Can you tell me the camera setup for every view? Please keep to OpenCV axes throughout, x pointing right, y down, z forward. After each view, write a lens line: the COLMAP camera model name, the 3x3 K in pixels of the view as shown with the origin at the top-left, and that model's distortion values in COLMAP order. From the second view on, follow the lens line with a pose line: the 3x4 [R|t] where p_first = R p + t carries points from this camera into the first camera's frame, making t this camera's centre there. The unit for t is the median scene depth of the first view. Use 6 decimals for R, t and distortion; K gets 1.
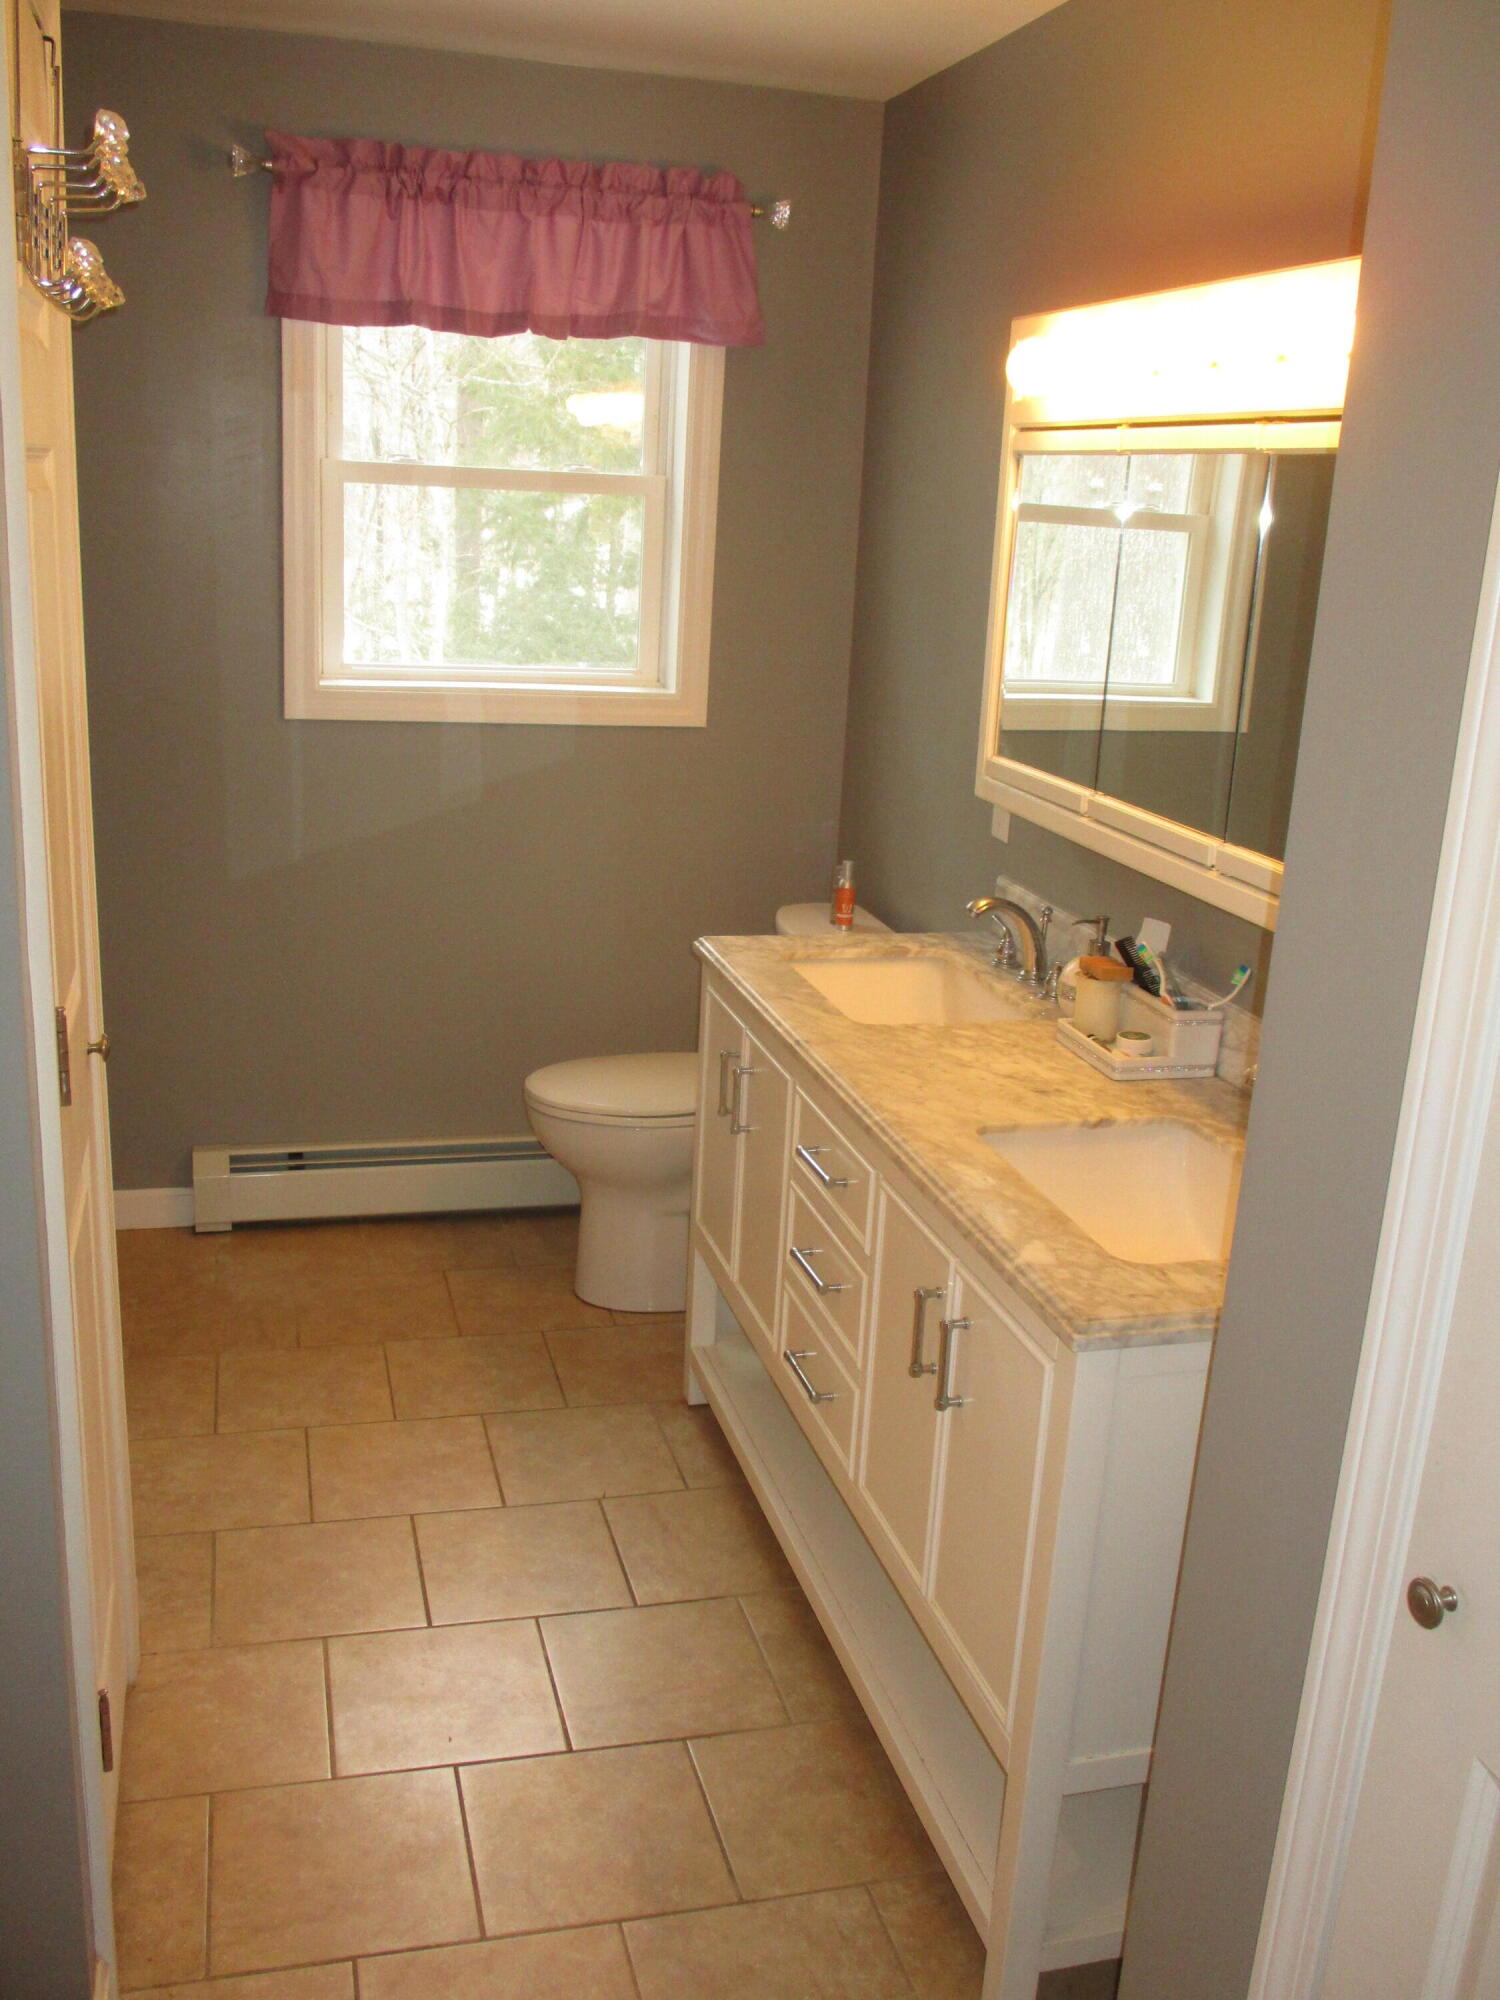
lens RADIAL K [[1824.6, 0, 750.0], [0, 1824.6, 1000.0], [0, 0, 1]] dist [0.000553, 0.001673]
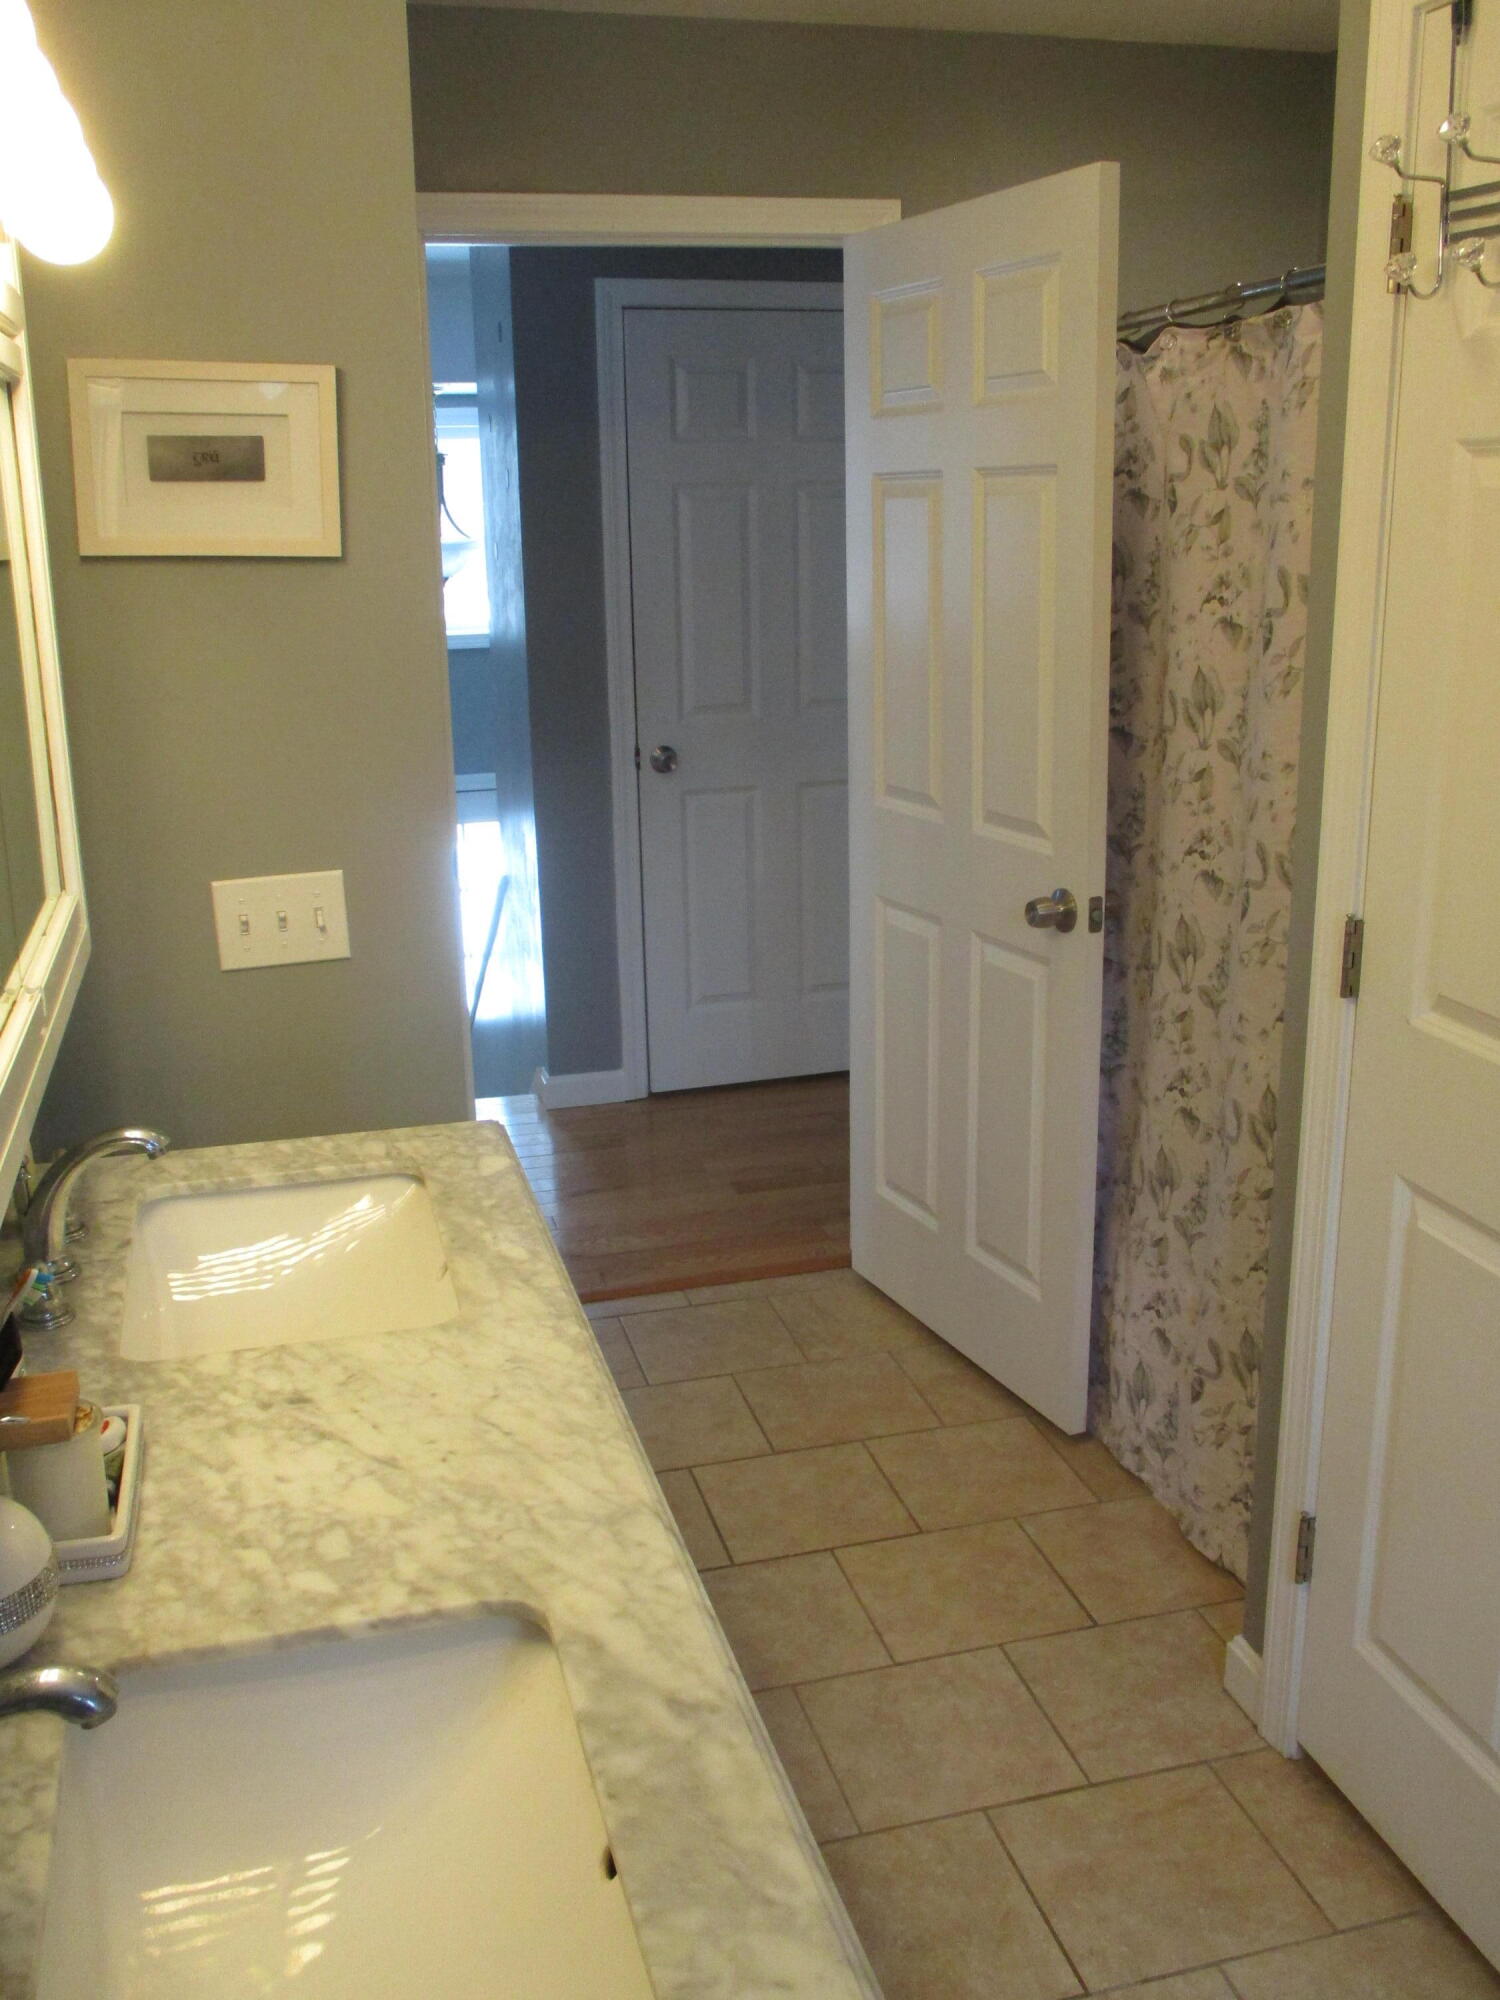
lens RADIAL K [[1824.6, 0, 750.0], [0, 1824.6, 1000.0], [0, 0, 1]] dist [0.000553, 0.001673]
pose [[-0.999321, -0.035738, -0.009002, 0.016209], [-0.035173, 0.851874, 0.522564, -0.384178], [-0.011007, 0.522526, -0.852553, 1.414885]]
